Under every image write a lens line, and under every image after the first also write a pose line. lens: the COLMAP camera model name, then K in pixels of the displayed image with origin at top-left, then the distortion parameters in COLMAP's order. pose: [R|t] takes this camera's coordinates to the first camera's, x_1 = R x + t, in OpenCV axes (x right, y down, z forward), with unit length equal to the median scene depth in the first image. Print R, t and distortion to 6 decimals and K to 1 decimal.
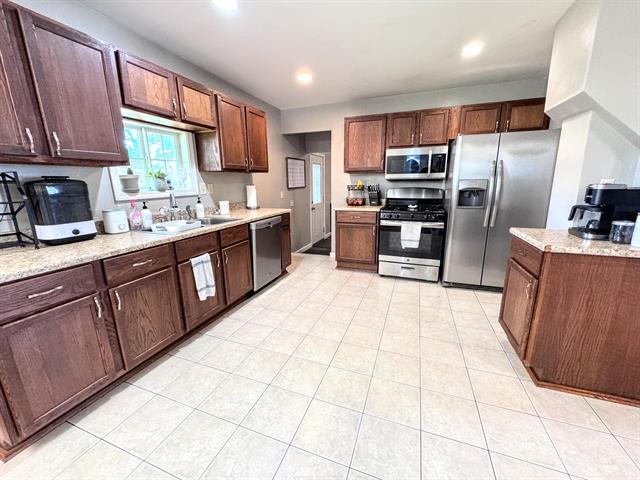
lens RADIAL K [[255.7, 0, 321.6], [0, 255.7, 239.7], [0, 0, 1]] dist [-0.006484, 0.000486]
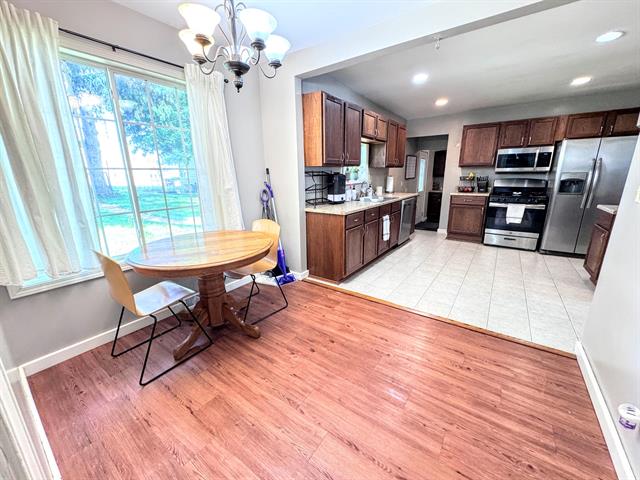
lens RADIAL K [[255.7, 0, 320.4], [0, 255.7, 239.8], [0, 0, 1]] dist [-0.006484, 0.000486]
pose [[0.964372, 0.063623, -0.256784, -0.290521], [-0.054727, 0.997632, 0.041651, 0.119791], [0.258826, -0.026114, 0.965571, -0.573013]]
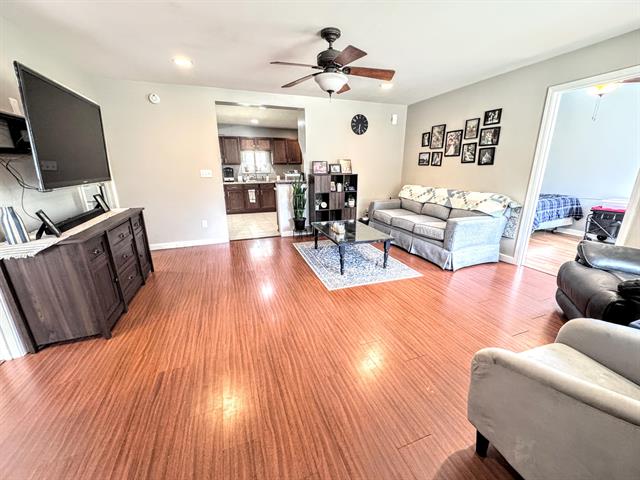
lens RADIAL K [[255.7, 0, 320.2], [0, 255.7, 241.2], [0, 0, 1]] dist [-0.006484, 0.000486]
pose [[0.647035, 0.222517, -0.729268, 1.877490], [-0.174909, 0.974278, 0.142090, 0.056721], [0.742127, 0.035618, 0.669312, -0.419195]]
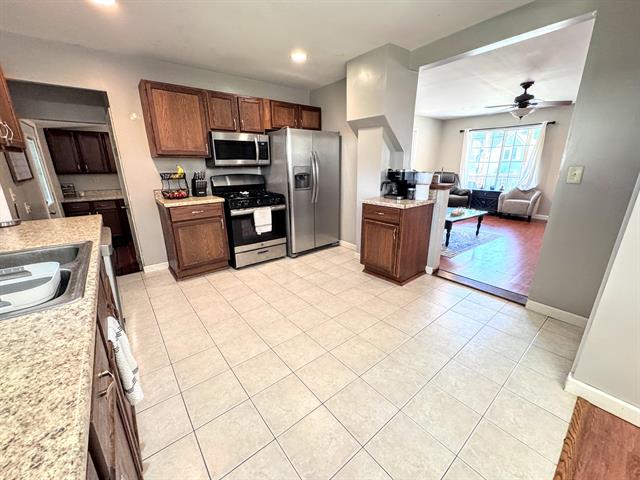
lens RADIAL K [[255.7, 0, 318.4], [0, 255.7, 240.3], [0, 0, 1]] dist [-0.006484, 0.000486]
pose [[0.511379, -0.239137, 0.825412, -0.416706], [0.192352, 0.967983, 0.161272, -0.063270], [-0.837551, 0.076298, 0.541005, 0.254785]]
